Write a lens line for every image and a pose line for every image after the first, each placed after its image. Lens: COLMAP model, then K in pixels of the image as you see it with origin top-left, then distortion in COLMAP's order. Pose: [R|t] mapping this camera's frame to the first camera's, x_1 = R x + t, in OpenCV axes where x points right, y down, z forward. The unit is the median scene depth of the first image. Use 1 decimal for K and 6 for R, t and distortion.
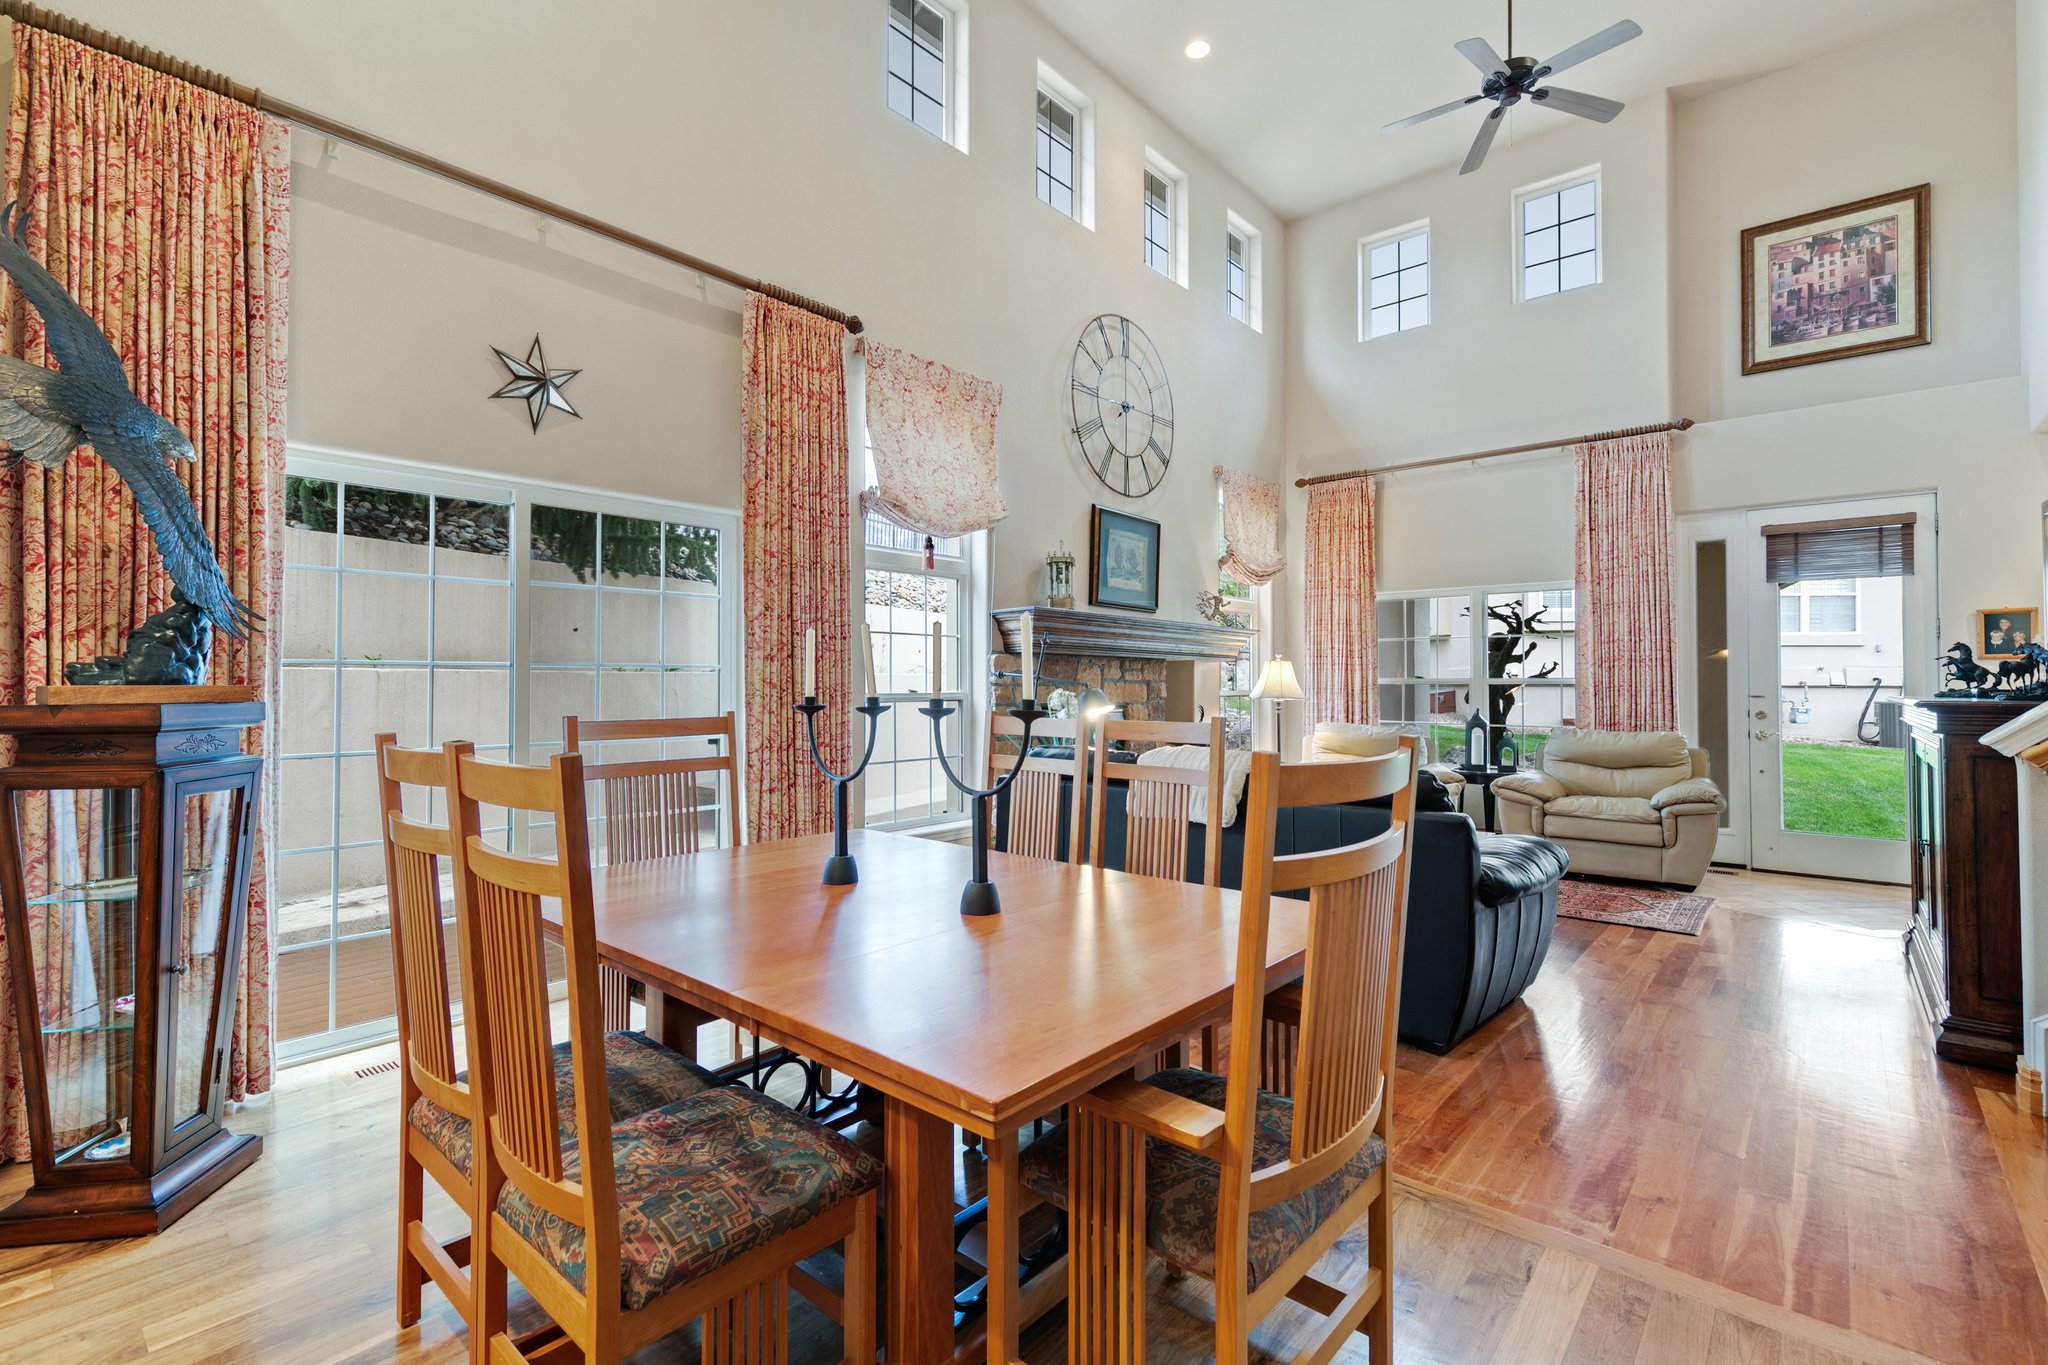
lens RADIAL K [[921.4, 0, 1024.8], [0, 921.4, 670.3], [0, 0, 1]] dist [0.009768, -0.002527]
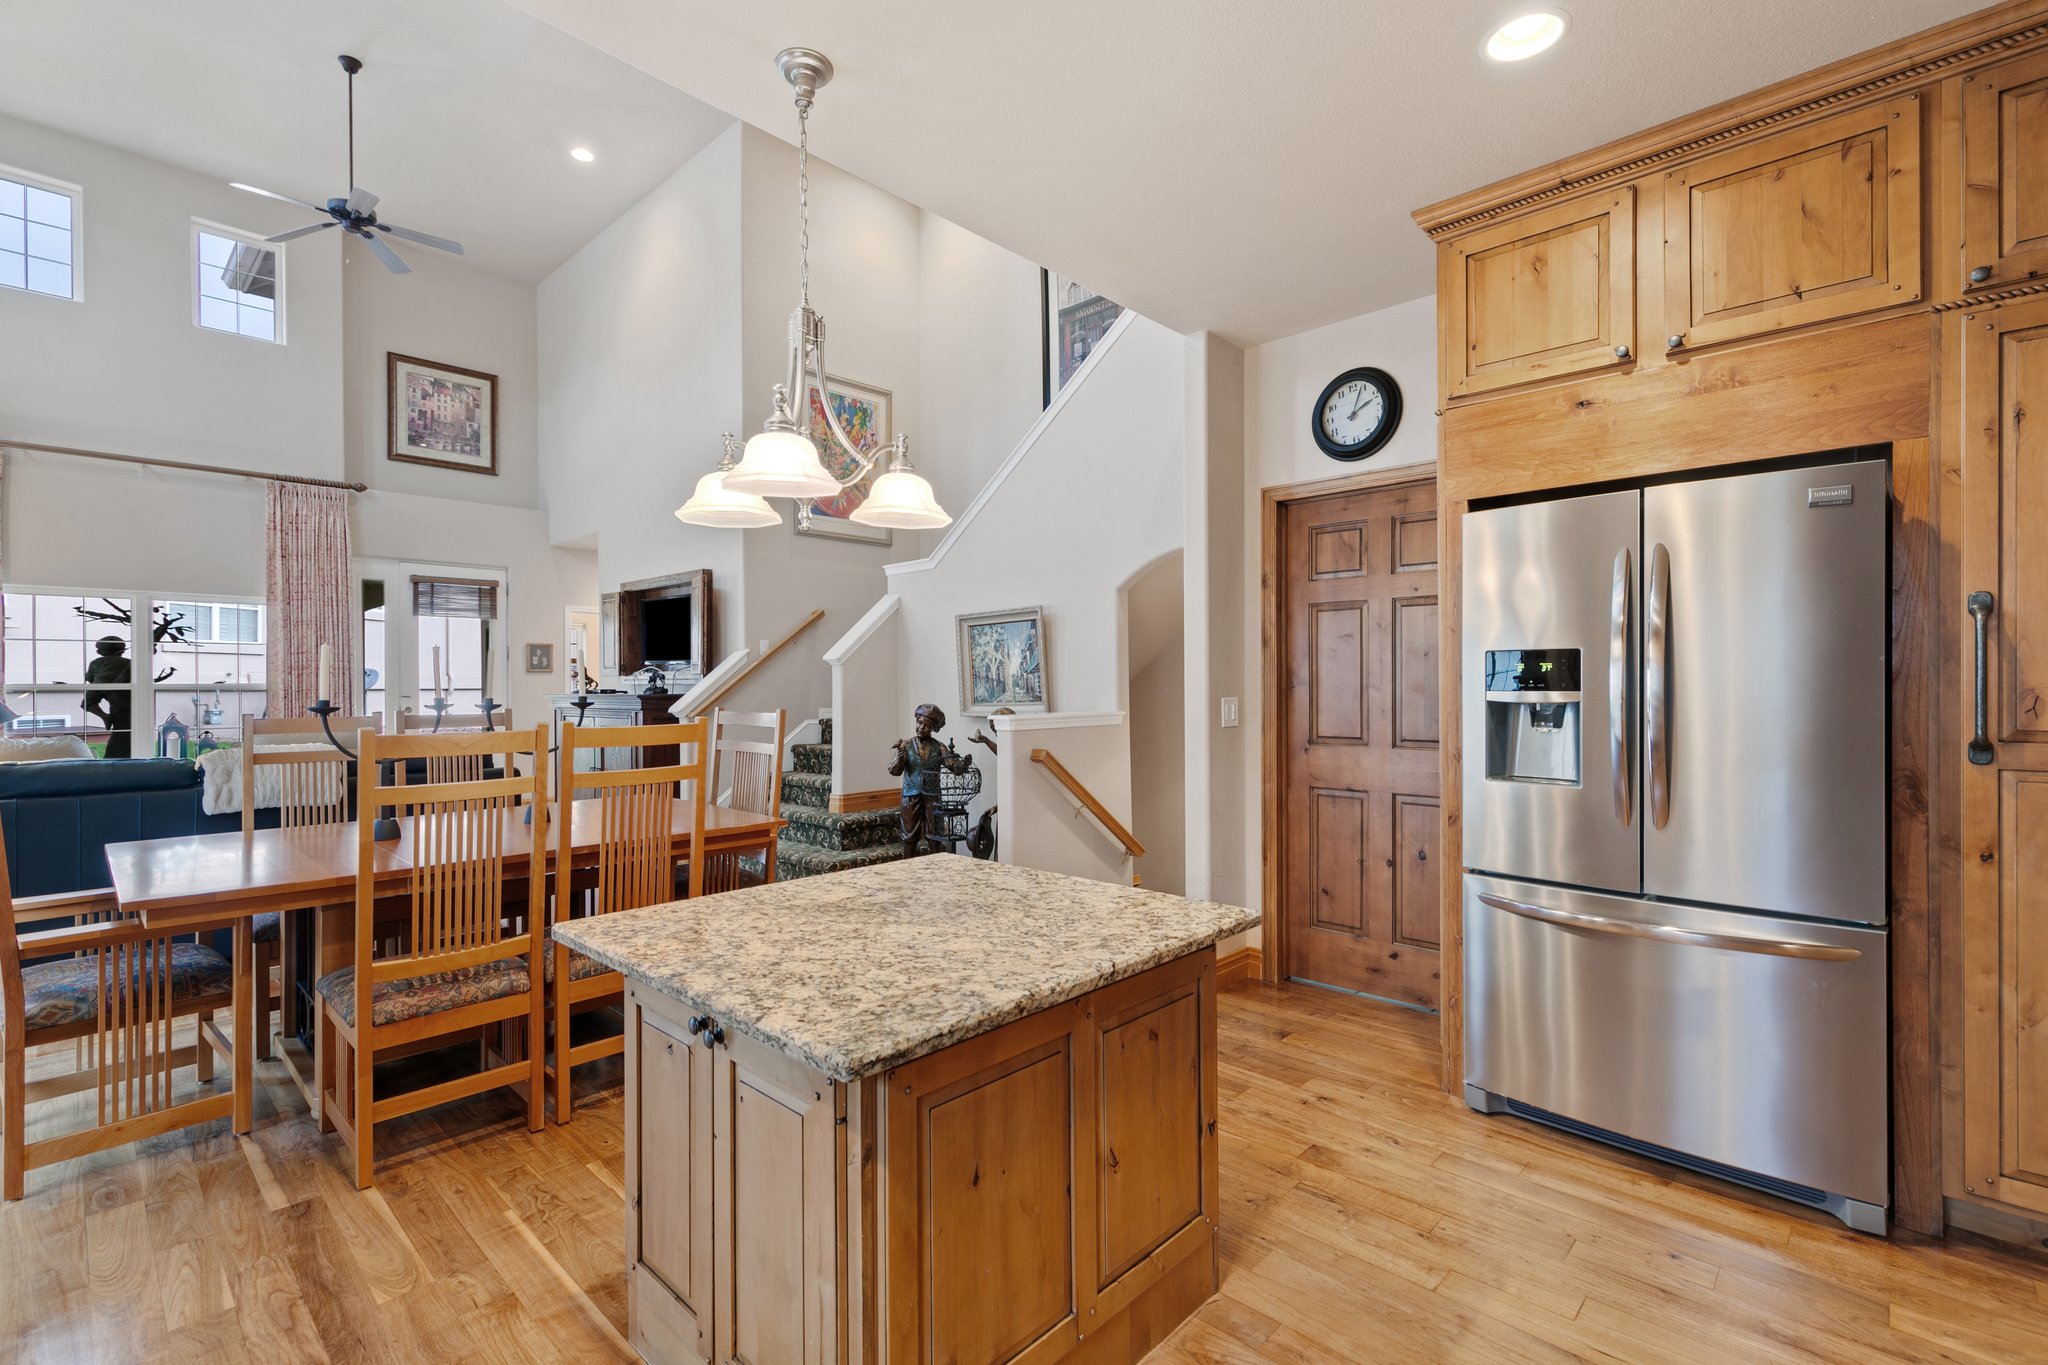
lens RADIAL K [[921.4, 0, 1018.4], [0, 921.4, 684.5], [0, 0, 1]] dist [0.009768, -0.002527]
pose [[0.049910, -0.000813, 0.998753, -0.528979], [-0.009915, 0.999950, 0.001310, -0.001134], [-0.998705, -0.009968, 0.049899, 0.012905]]
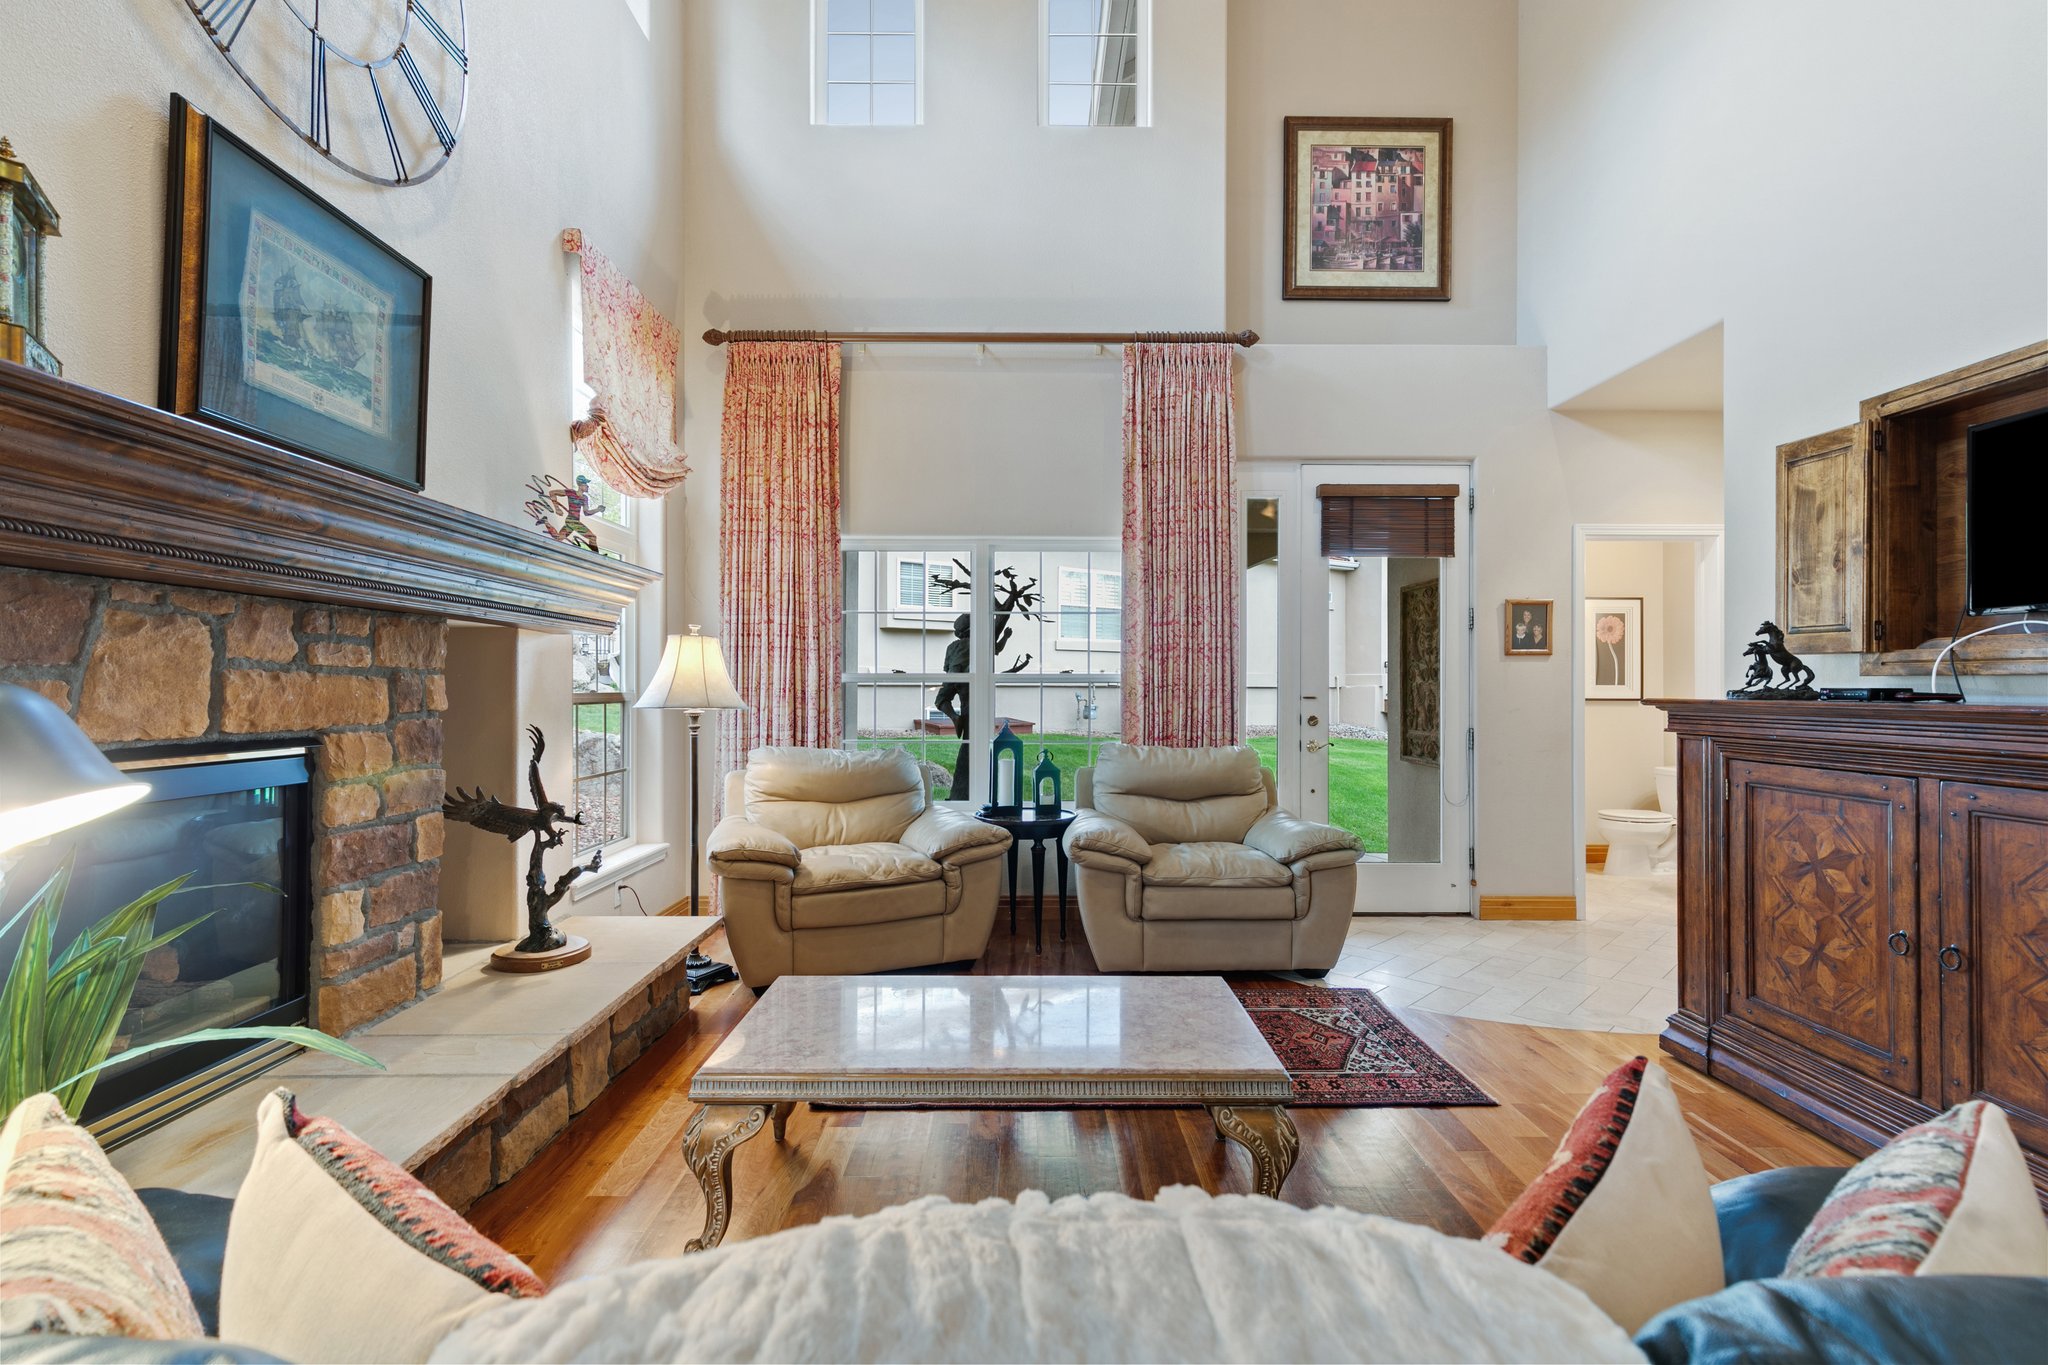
lens RADIAL K [[921.4, 0, 1030.0], [0, 921.4, 685.3], [0, 0, 1]] dist [0.009768, -0.002527]
pose [[0.747213, 0.001731, 0.664582, 0.077399], [-0.011987, 0.999869, 0.010873, 0.011254], [-0.664476, -0.016091, 0.747136, 0.544413]]
